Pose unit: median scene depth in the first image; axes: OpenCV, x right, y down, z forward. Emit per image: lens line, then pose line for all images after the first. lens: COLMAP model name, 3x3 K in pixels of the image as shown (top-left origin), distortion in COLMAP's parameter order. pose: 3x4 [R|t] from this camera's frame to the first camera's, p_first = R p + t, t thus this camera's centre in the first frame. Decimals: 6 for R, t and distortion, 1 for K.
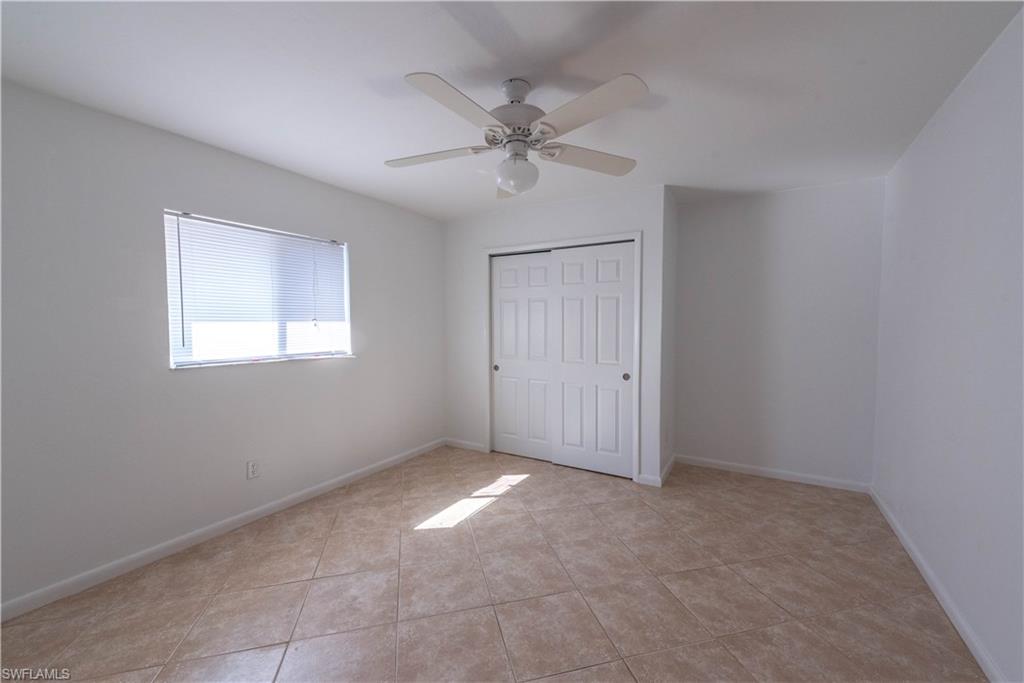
lens RADIAL K [[401.2, 0, 511.9], [0, 401.2, 342.8], [0, 0, 1]] dist [0.010123, -0.002823]
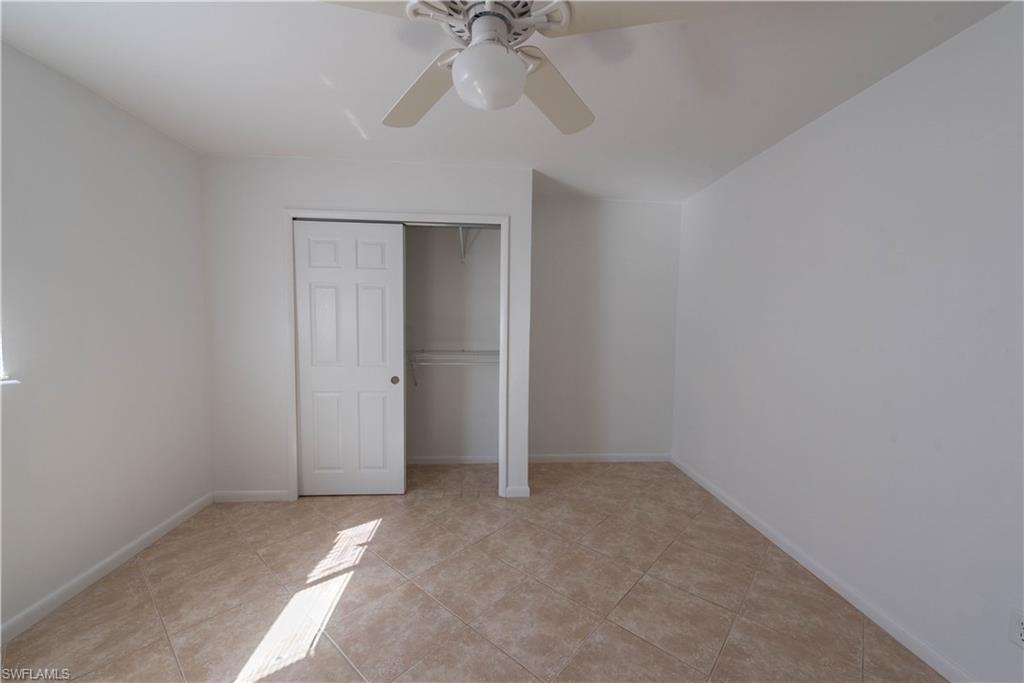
lens RADIAL K [[401.2, 0, 517.2], [0, 401.2, 338.2], [0, 0, 1]] dist [0.010123, -0.002823]
pose [[0.823883, -0.016922, 0.566507, -0.199840], [0.012203, 0.999852, 0.012120, -0.020552], [-0.566628, -0.003073, 0.823968, 0.294510]]
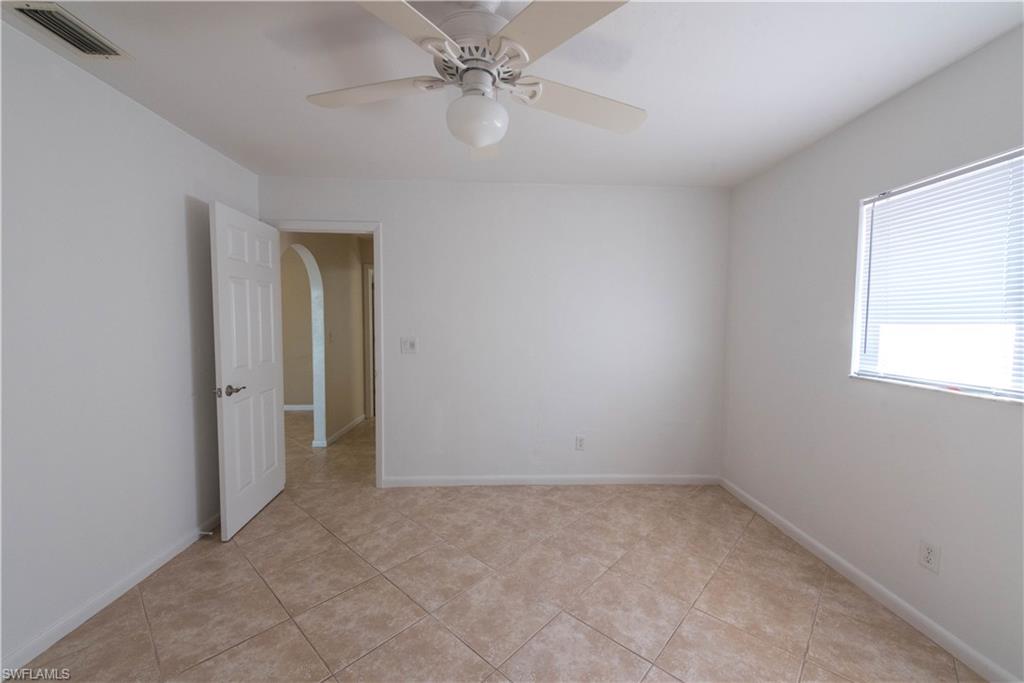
lens RADIAL K [[401.2, 0, 522.2], [0, 401.2, 344.7], [0, 0, 1]] dist [0.010123, -0.002823]
pose [[-0.820622, 0.030252, -0.570671, 0.240506], [-0.036191, 0.993842, 0.104727, -0.061857], [0.570325, 0.106594, -0.814474, 1.094508]]
